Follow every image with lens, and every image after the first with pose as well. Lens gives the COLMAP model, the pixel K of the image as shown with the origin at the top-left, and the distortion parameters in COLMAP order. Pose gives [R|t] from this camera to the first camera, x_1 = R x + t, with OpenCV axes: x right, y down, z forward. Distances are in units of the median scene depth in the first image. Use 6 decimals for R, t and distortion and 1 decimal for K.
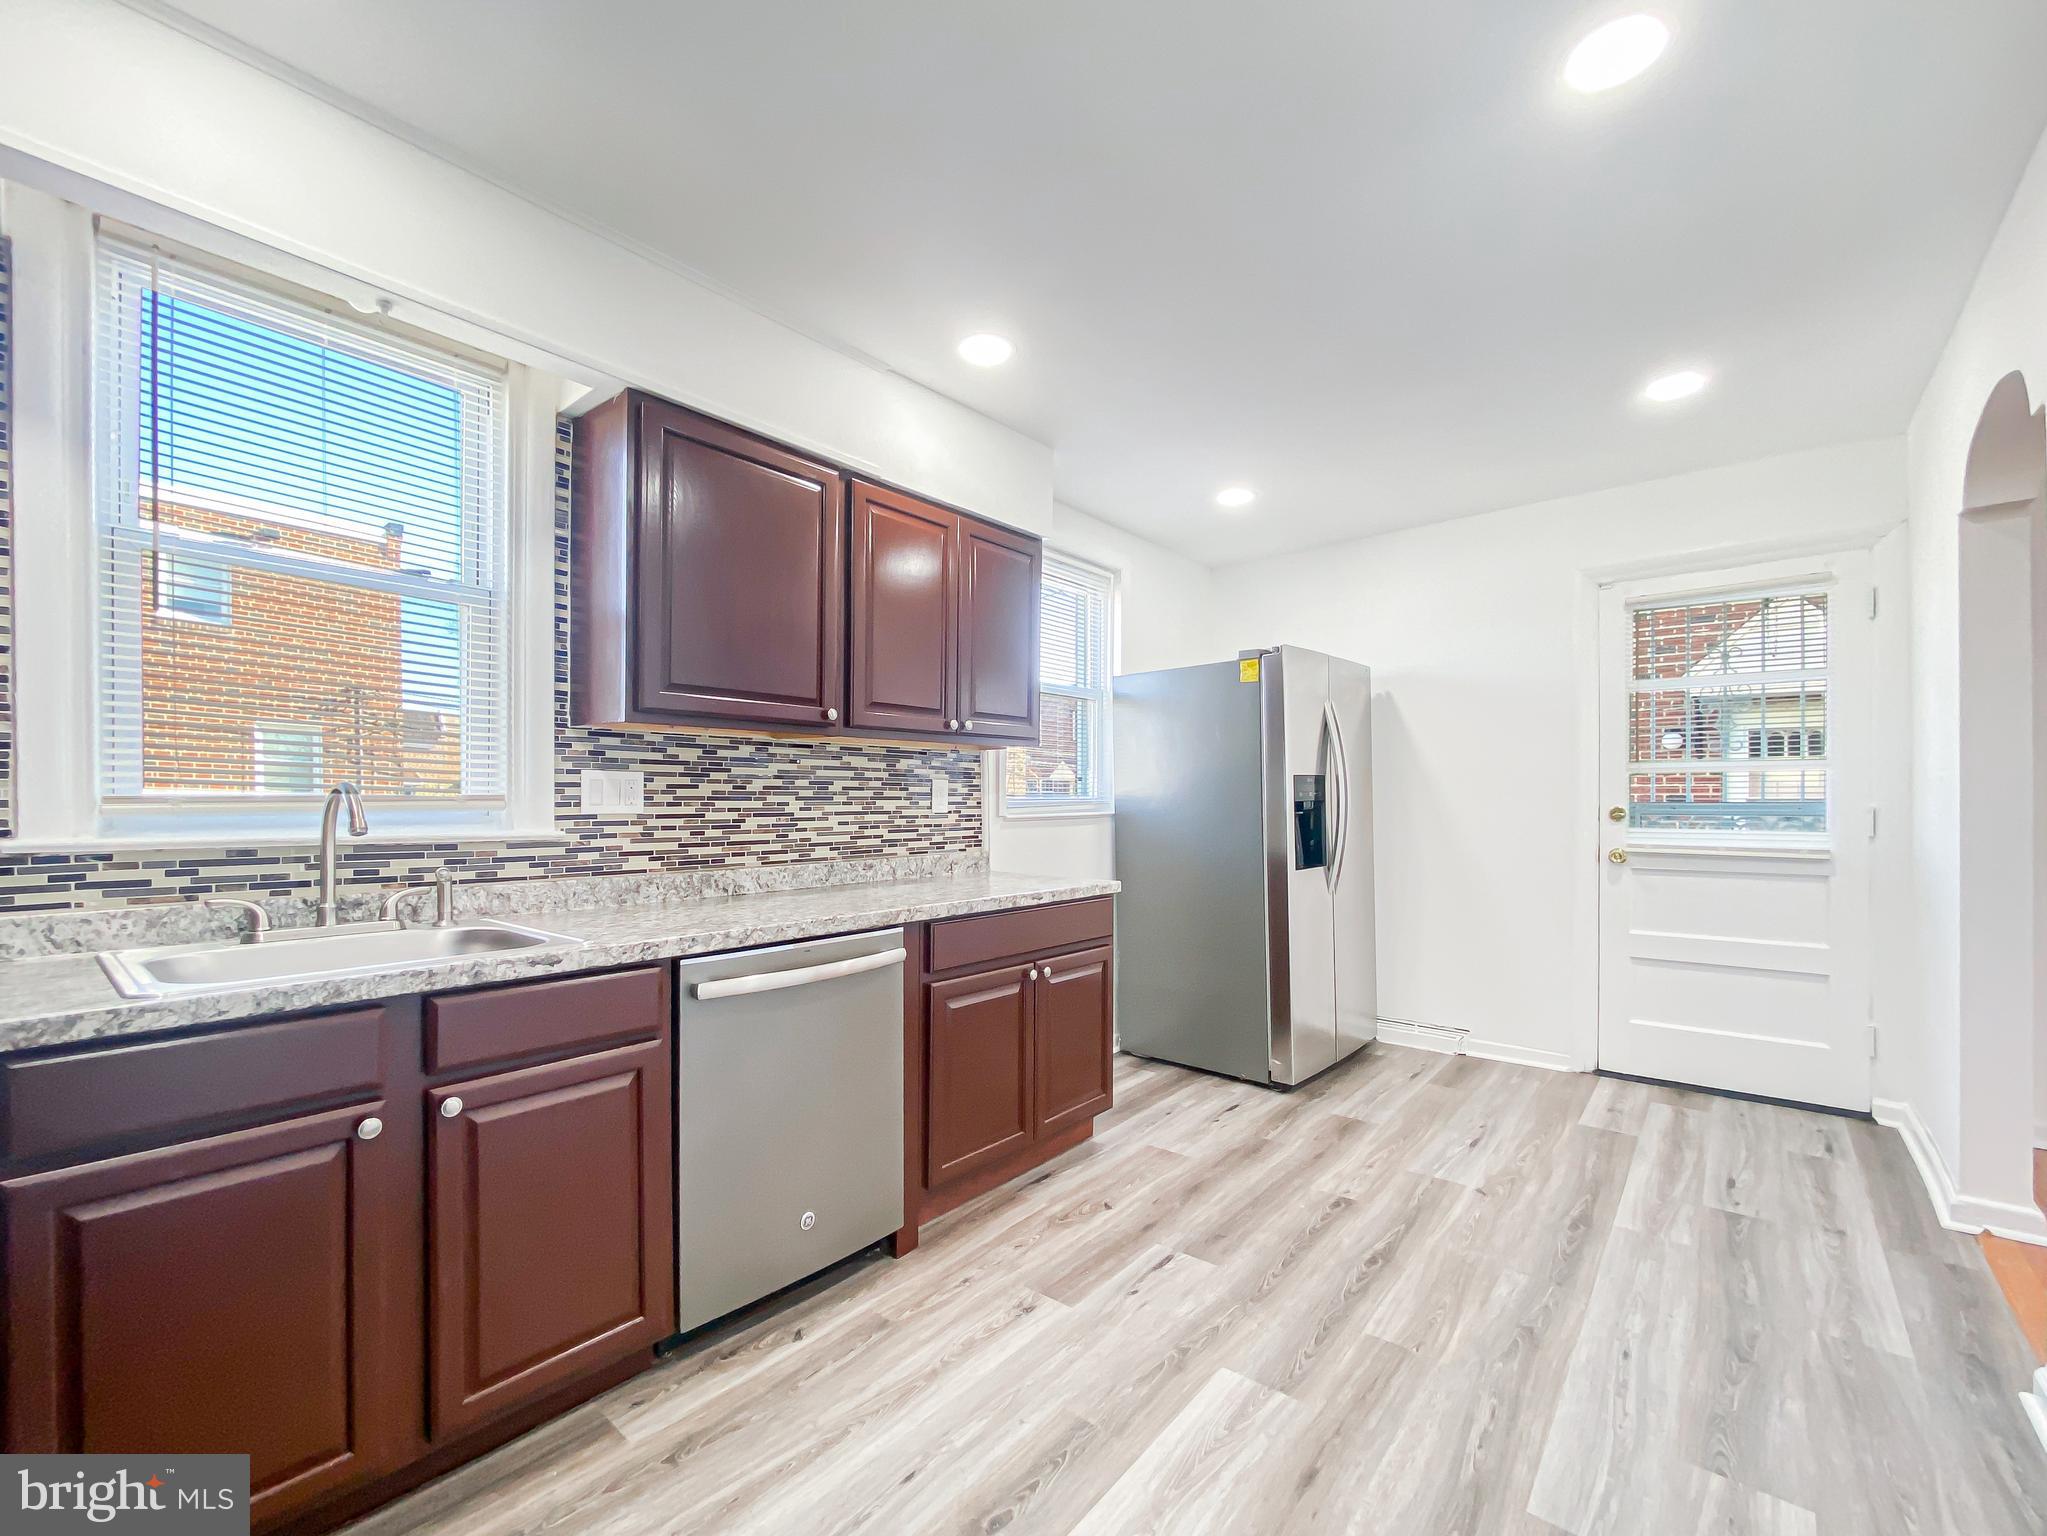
lens RADIAL K [[854.6, 0, 1012.6], [0, 854.6, 796.6], [0, 0, 1]] dist [0.010084, -0.005479]
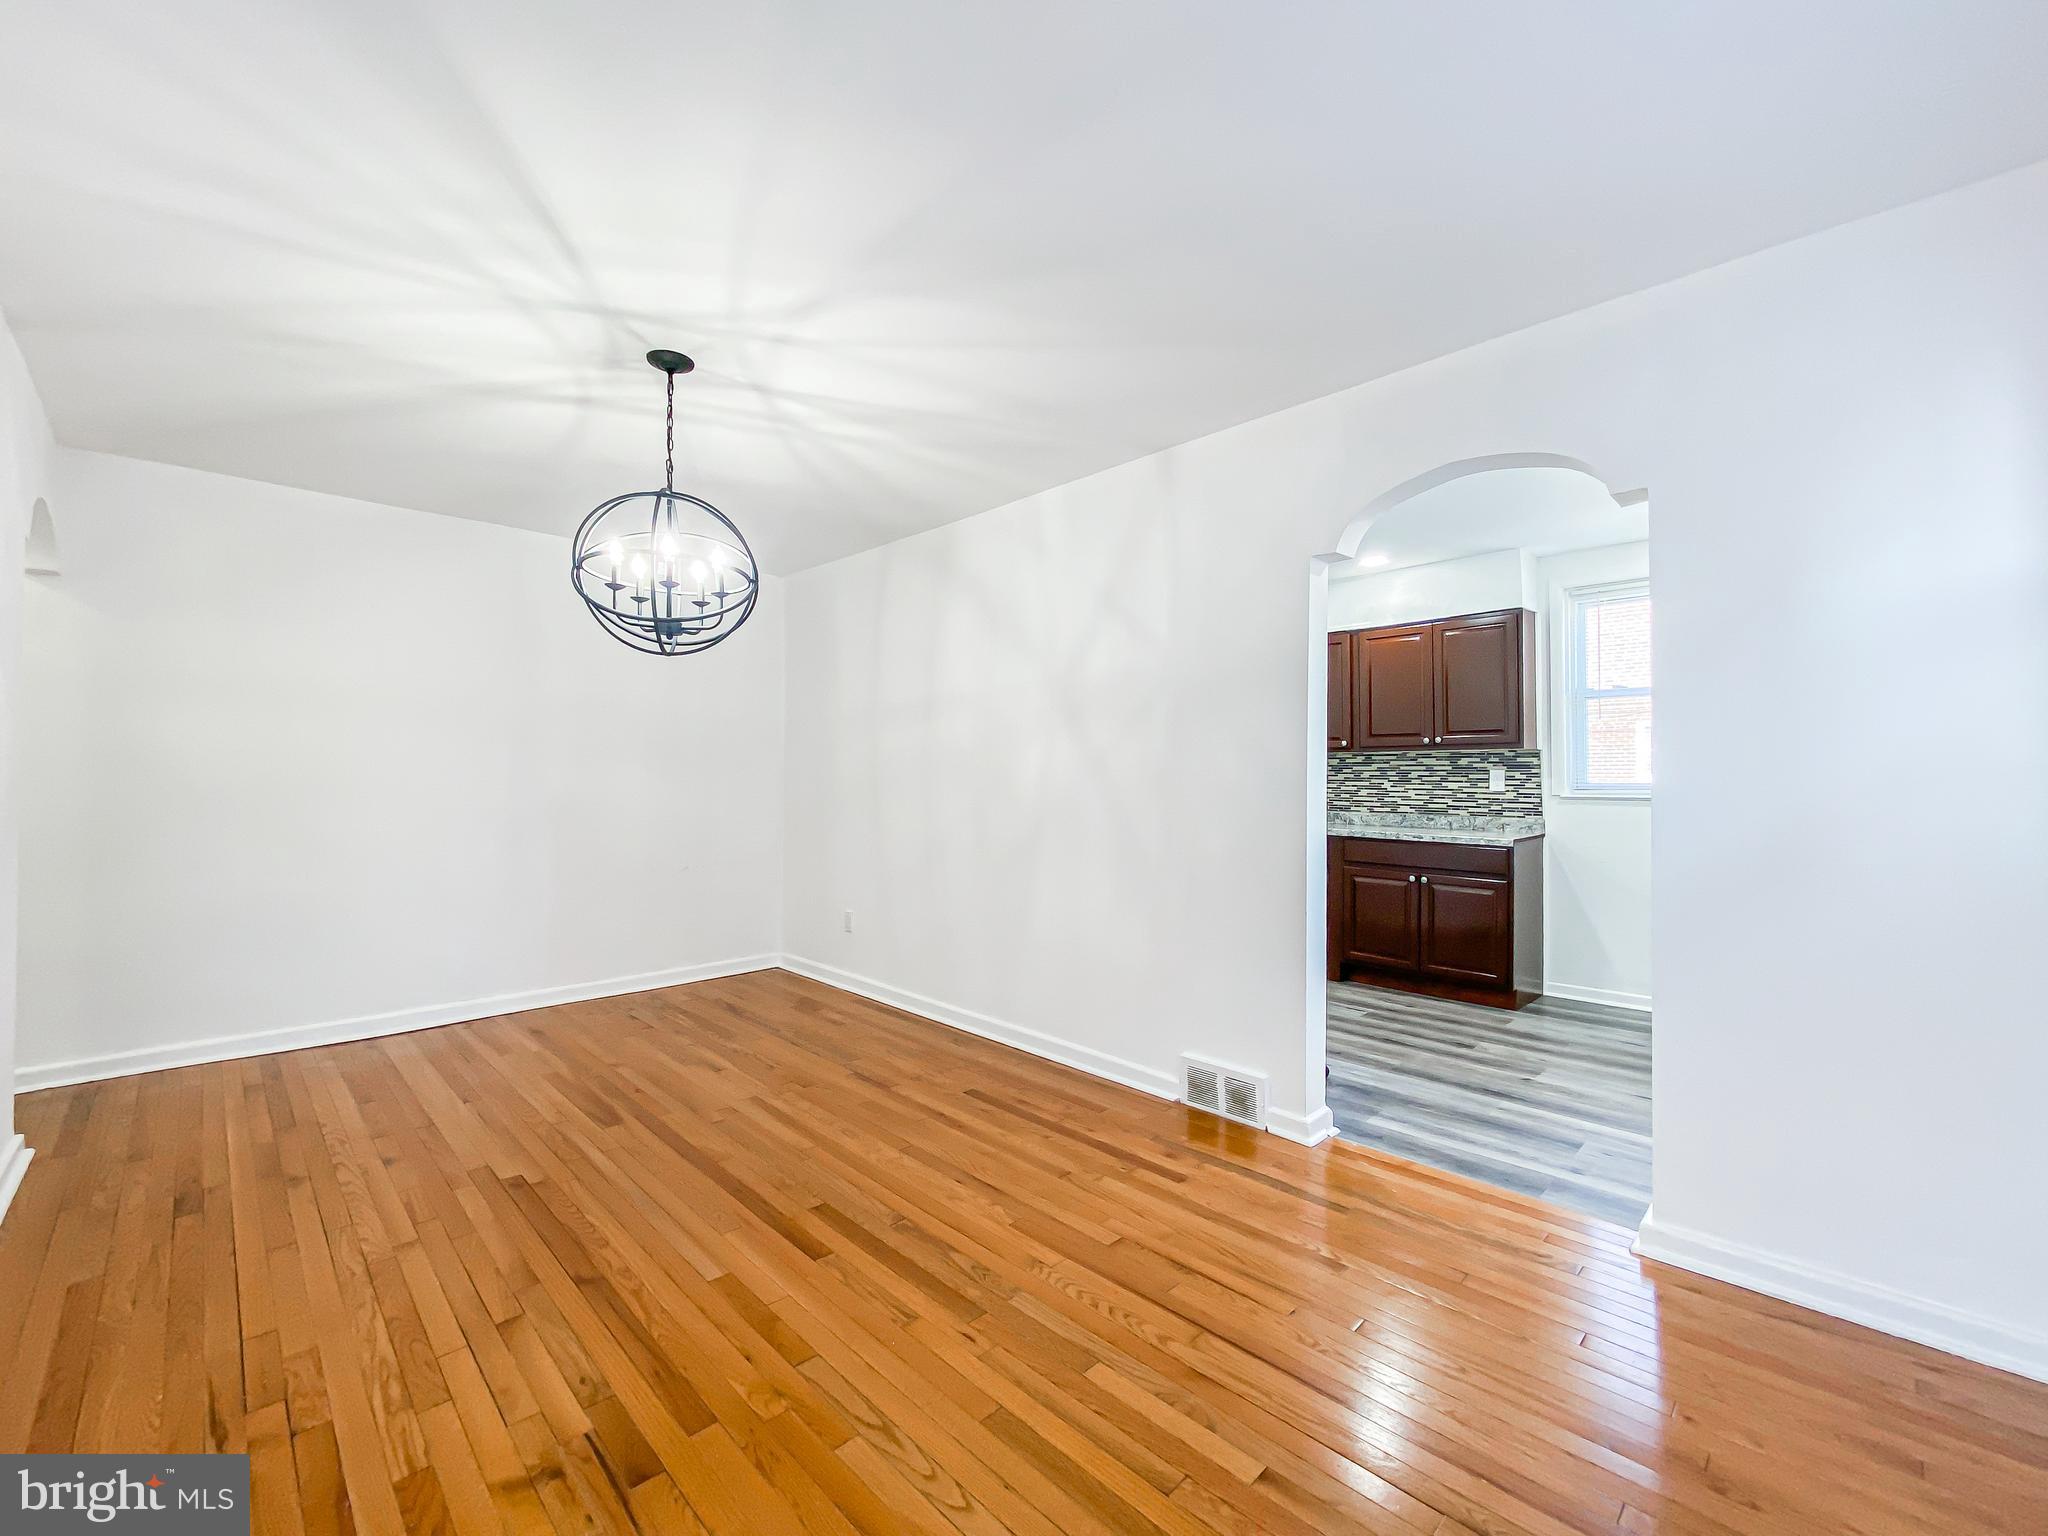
lens RADIAL K [[855.0, 0, 1012.4], [0, 855.0, 771.3], [0, 0, 1]] dist [0.010084, -0.005479]
pose [[-0.086254, -0.002532, -0.996270, 1.989567], [-0.001383, 0.999996, -0.002422, -0.015747], [0.996272, 0.001169, -0.086257, 0.316907]]
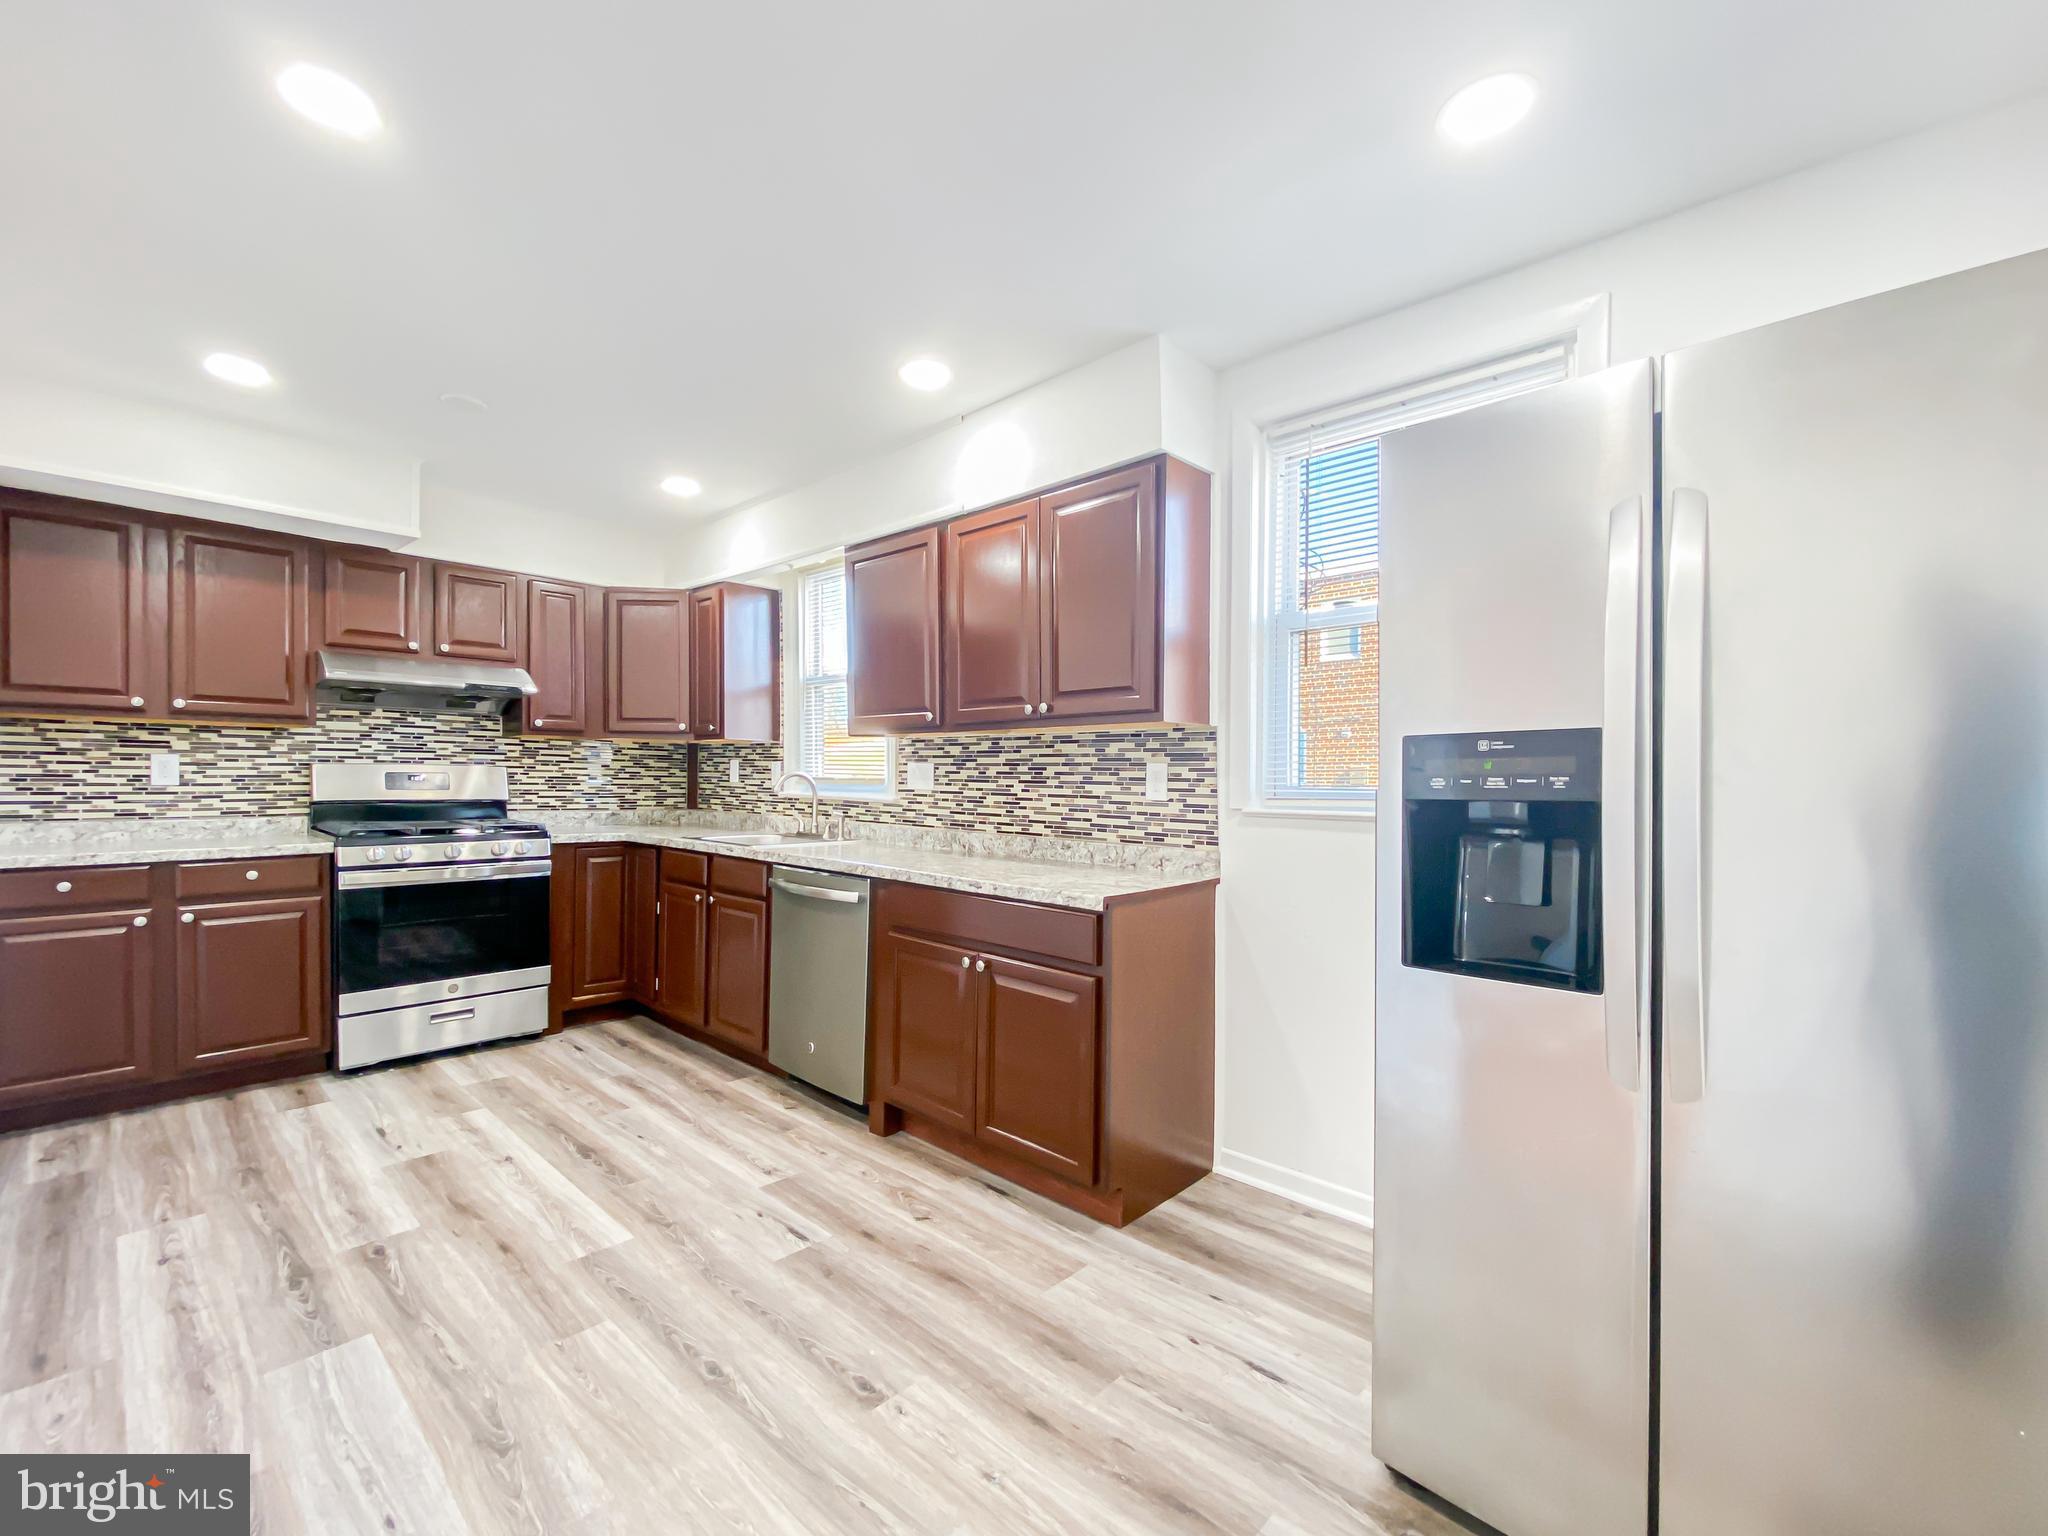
lens RADIAL K [[855.0, 0, 1013.0], [0, 855.0, 783.2], [0, 0, 1]] dist [0.010084, -0.005479]
pose [[-0.039081, 0.006940, -0.999212, 1.035964], [-0.010604, 0.999917, 0.007360, -0.004948], [0.999180, 0.010884, -0.039004, 1.127514]]
